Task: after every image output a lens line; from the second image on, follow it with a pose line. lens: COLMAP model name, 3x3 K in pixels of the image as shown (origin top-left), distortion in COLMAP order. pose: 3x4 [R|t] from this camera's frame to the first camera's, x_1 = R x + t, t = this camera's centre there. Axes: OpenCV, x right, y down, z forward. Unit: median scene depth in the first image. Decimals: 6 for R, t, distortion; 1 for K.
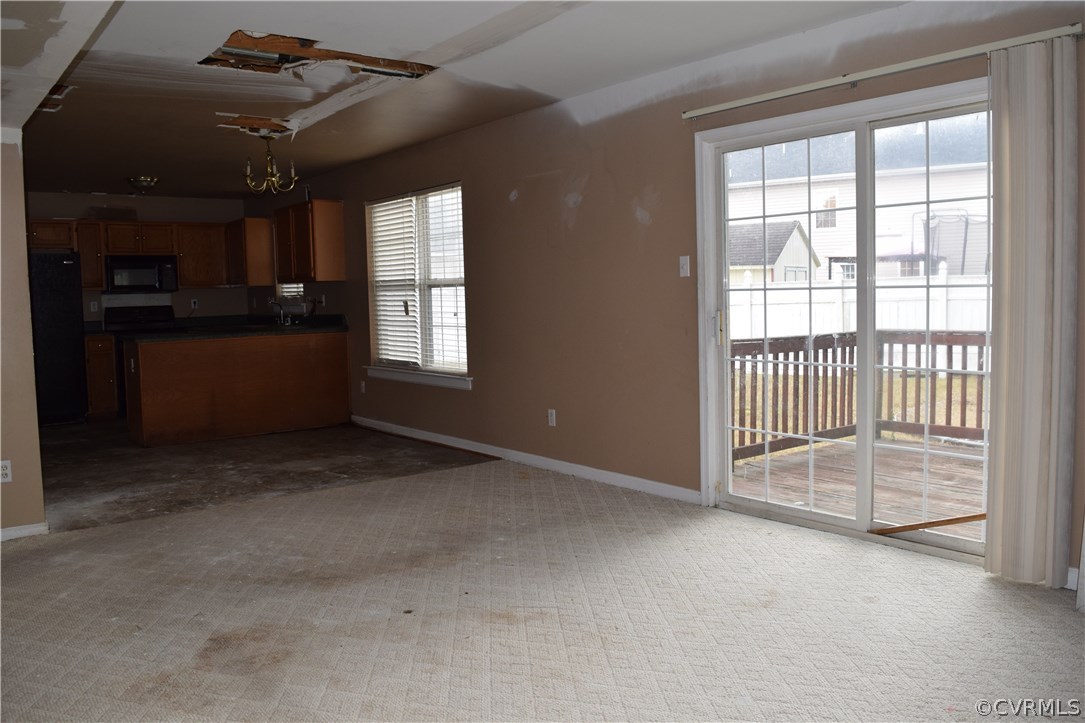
lens RADIAL K [[841.9, 0, 540.2], [0, 841.9, 358.3], [0, 0, 1]] dist [-0.083459, 0.001306]
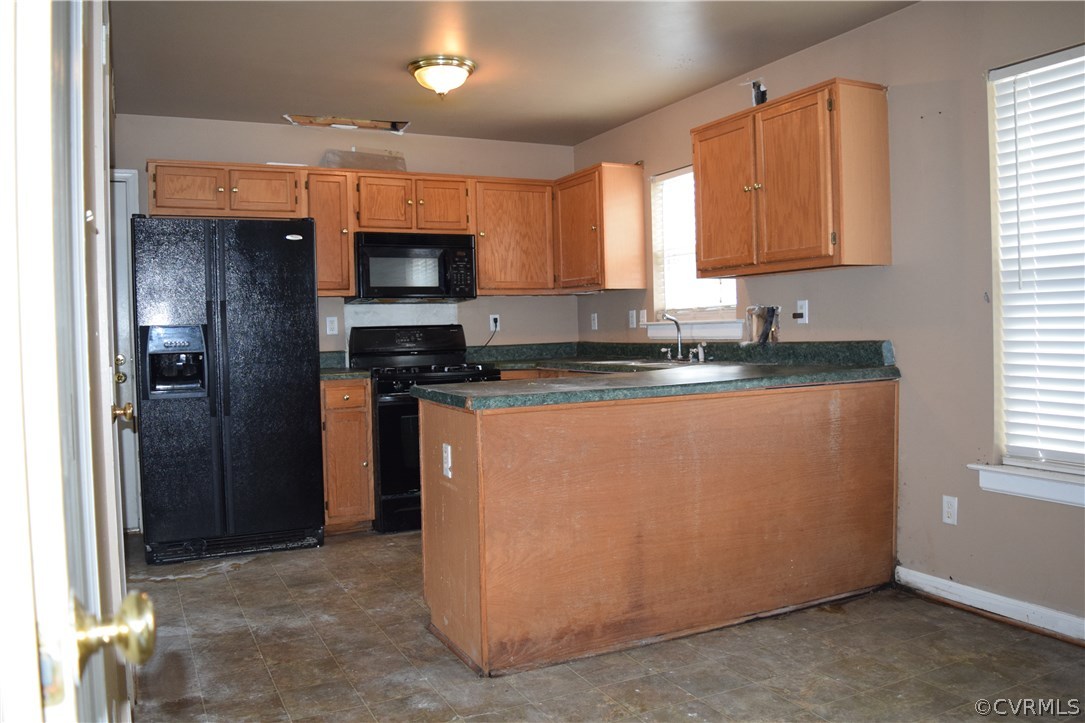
lens RADIAL K [[841.9, 0, 540.2], [0, 841.9, 358.3], [0, 0, 1]] dist [-0.083459, 0.001306]
pose [[0.976620, 0.005544, -0.214902, -0.285719], [-0.013878, 0.999208, -0.037292, -0.021299], [0.214525, 0.039403, 0.975923, 0.479207]]
